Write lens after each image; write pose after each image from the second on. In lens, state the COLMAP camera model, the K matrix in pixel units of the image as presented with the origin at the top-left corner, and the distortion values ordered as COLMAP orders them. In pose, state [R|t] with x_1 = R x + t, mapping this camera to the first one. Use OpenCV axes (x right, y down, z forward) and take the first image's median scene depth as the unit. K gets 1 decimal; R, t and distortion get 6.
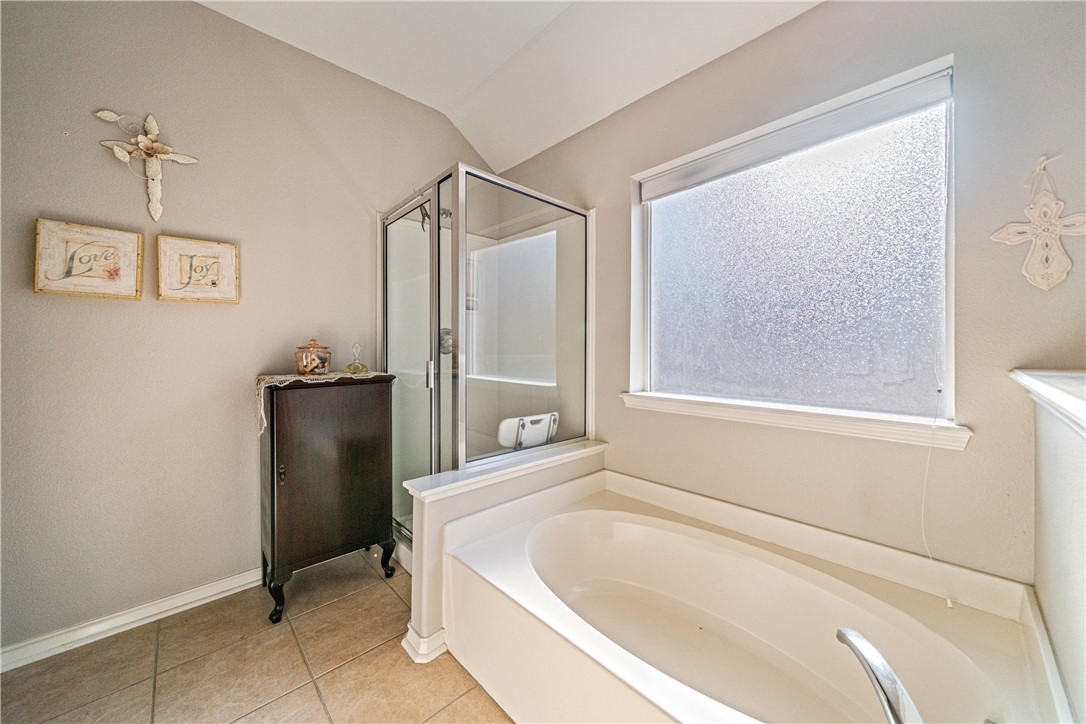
lens RADIAL K [[371.7, 0, 539.9], [0, 371.7, 347.5], [0, 0, 1]] dist [0.000329, -0.000283]
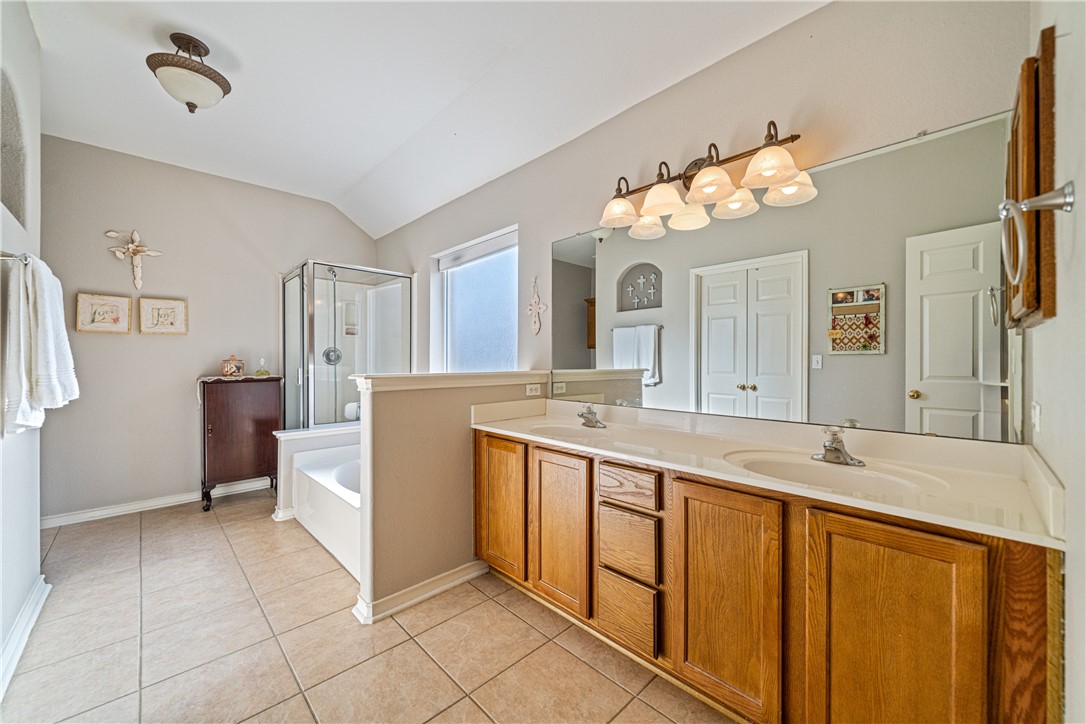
lens RADIAL K [[393.4, 0, 544.1], [0, 393.4, 363.5], [0, 0, 1]] dist [-0.002474, -0.000337]
pose [[0.999835, 0.000575, 0.018138, 0.893072], [-0.000679, 0.999983, 0.005773, 0.003388], [-0.018134, -0.005785, 0.999819, -0.933252]]
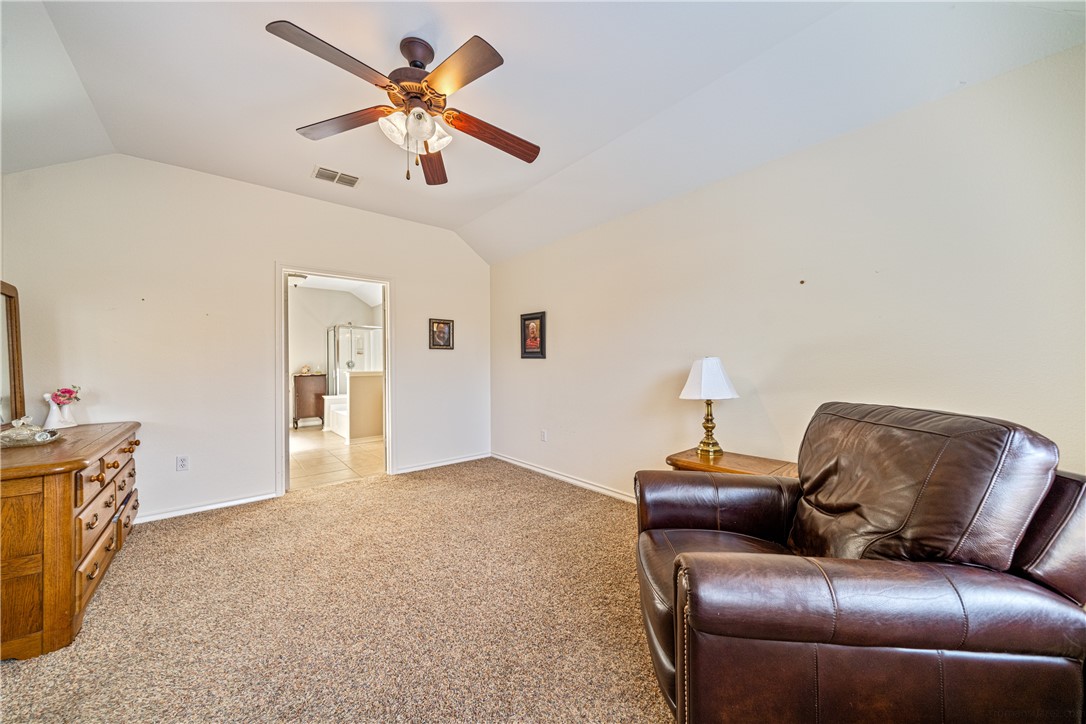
lens RADIAL K [[371.7, 0, 542.5], [0, 371.7, 365.9], [0, 0, 1]] dist [0.000329, -0.000283]
pose [[0.998125, -0.003156, -0.061127, 2.421497], [0.003233, 0.999994, 0.001162, -0.009327], [0.061123, -0.001357, 0.998129, -3.149528]]
